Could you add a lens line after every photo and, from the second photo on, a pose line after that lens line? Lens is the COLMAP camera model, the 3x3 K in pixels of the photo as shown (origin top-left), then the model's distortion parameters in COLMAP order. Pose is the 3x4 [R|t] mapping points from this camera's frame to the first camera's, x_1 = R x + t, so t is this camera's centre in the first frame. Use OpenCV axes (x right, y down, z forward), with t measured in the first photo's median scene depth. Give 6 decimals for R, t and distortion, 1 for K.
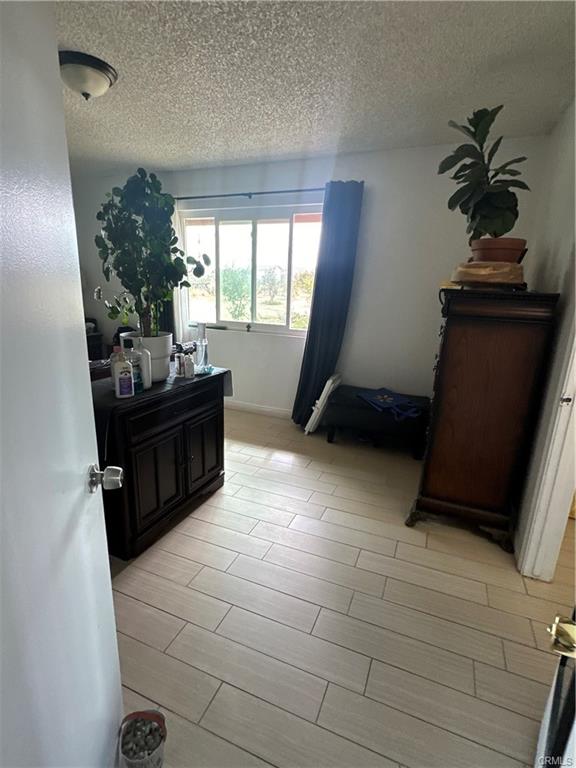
lens RADIAL K [[382.9, 0, 285.4], [0, 382.9, 384.9], [0, 0, 1]] dist [-0.006579, 0.000573]
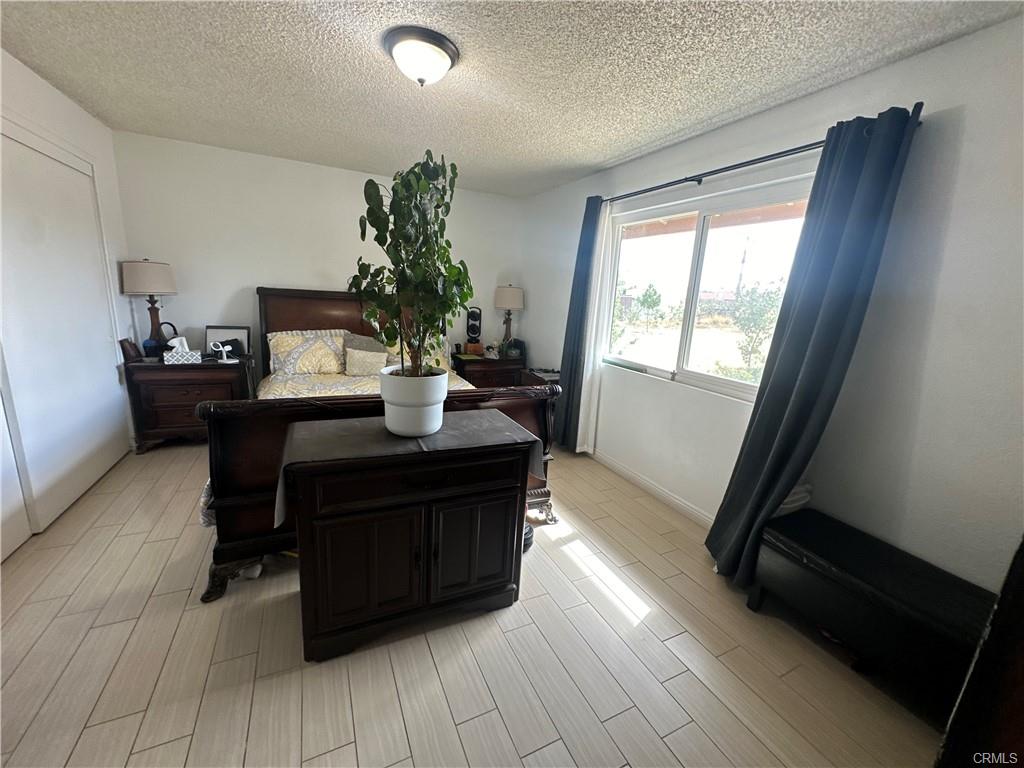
lens RADIAL K [[411.3, 0, 514.3], [0, 411.3, 388.4], [0, 0, 1]] dist [-0.016674, 0.004564]
pose [[0.747083, 0.158046, -0.645668, 0.202959], [-0.198192, 0.980106, 0.010587, -0.096801], [0.634497, 0.120057, 0.763544, 0.339174]]
